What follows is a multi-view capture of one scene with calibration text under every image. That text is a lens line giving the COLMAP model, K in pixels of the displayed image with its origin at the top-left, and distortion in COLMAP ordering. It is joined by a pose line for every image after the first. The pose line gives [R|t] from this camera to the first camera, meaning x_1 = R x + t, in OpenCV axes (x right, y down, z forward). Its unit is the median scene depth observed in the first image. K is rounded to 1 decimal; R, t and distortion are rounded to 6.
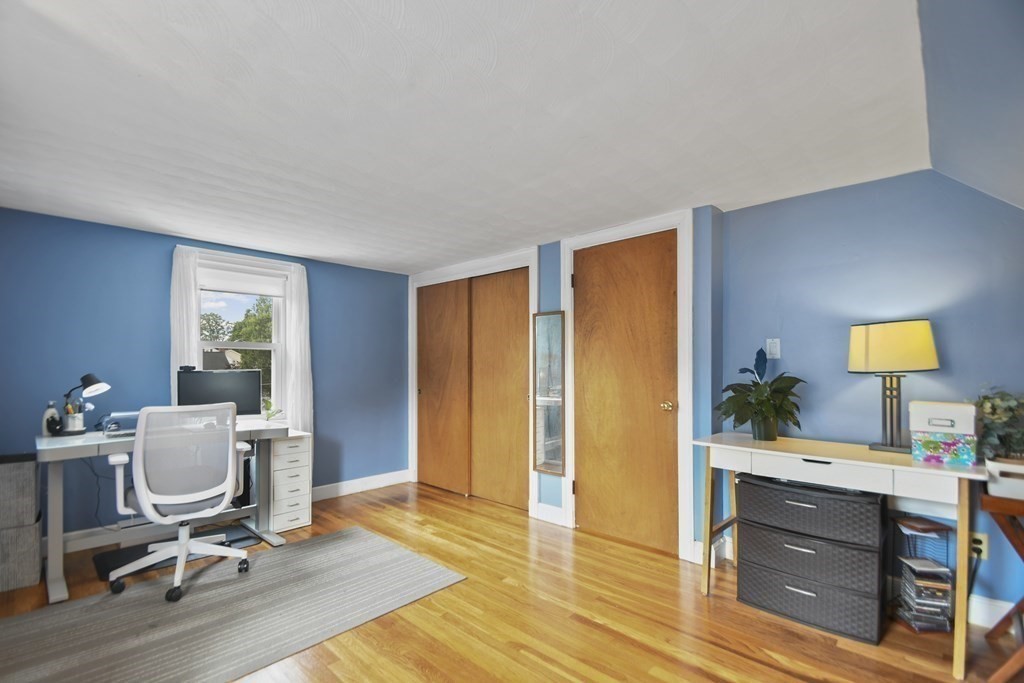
lens RADIAL K [[464.9, 0, 497.0], [0, 464.9, 366.4], [0, 0, 1]] dist [0.001783, -0.008998]
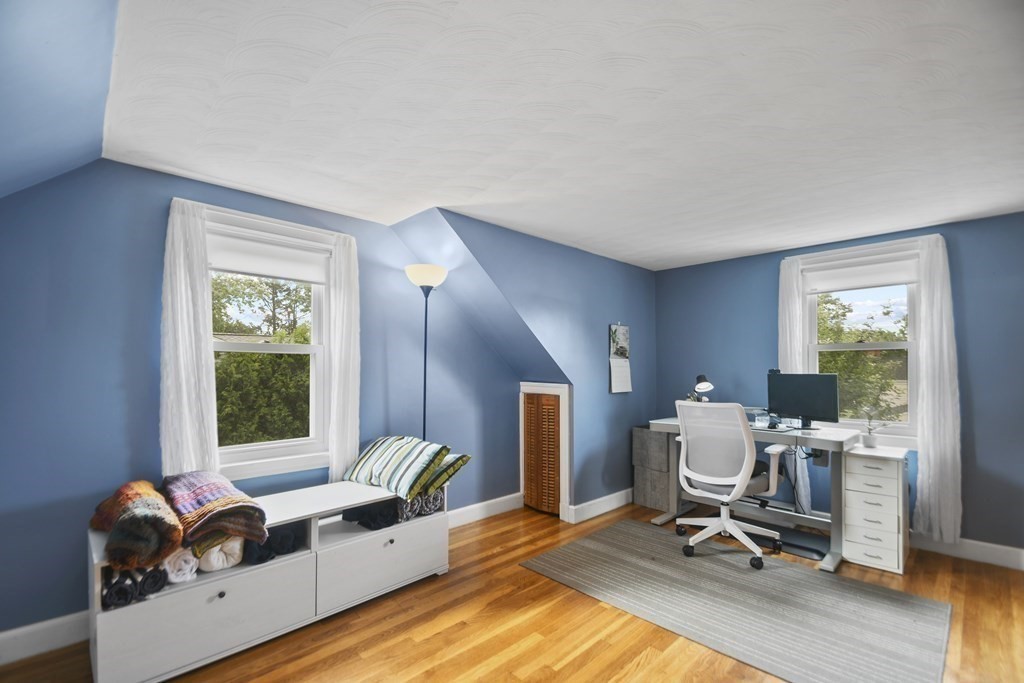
lens RADIAL K [[446.1, 0, 504.6], [0, 446.1, 360.5], [0, 0, 1]] dist [0.000983, -0.000154]
pose [[-0.028206, -0.017884, -0.999442, 0.505162], [0.000898, 0.999839, -0.017917, -0.005309], [0.999602, -0.001403, -0.028185, 0.494543]]
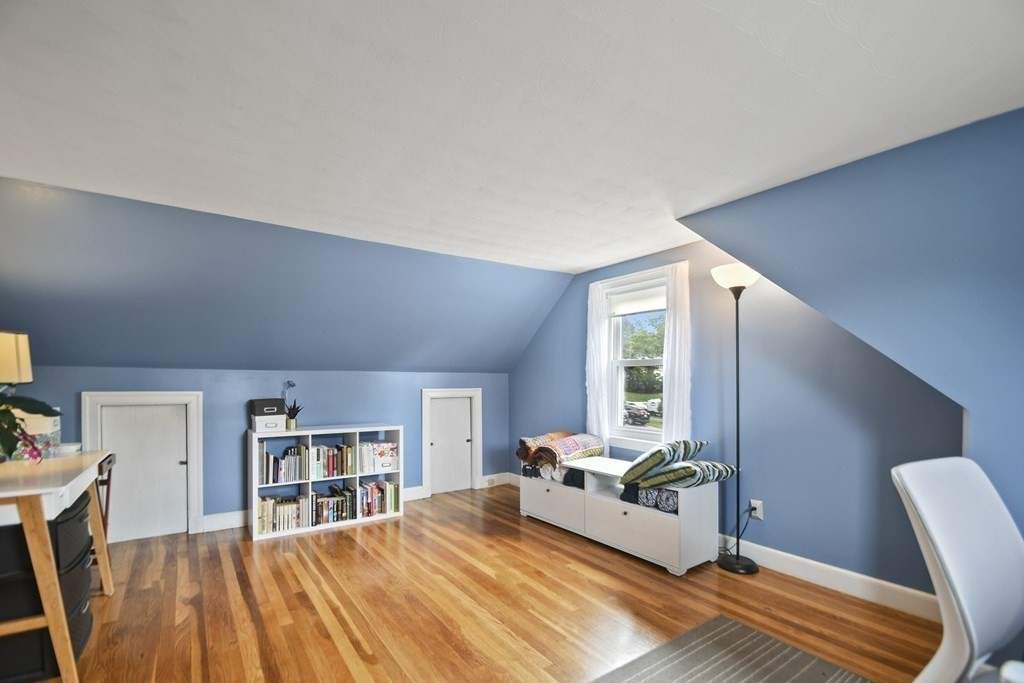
lens RADIAL K [[466.6, 0, 510.5], [0, 466.6, 380.9], [0, 0, 1]] dist [0.000940, -0.010870]
pose [[-0.981881, -0.002421, 0.189484, -0.335890], [-0.002184, 0.999997, 0.001457, 0.004709], [-0.189487, 0.001017, -0.981883, 1.470030]]
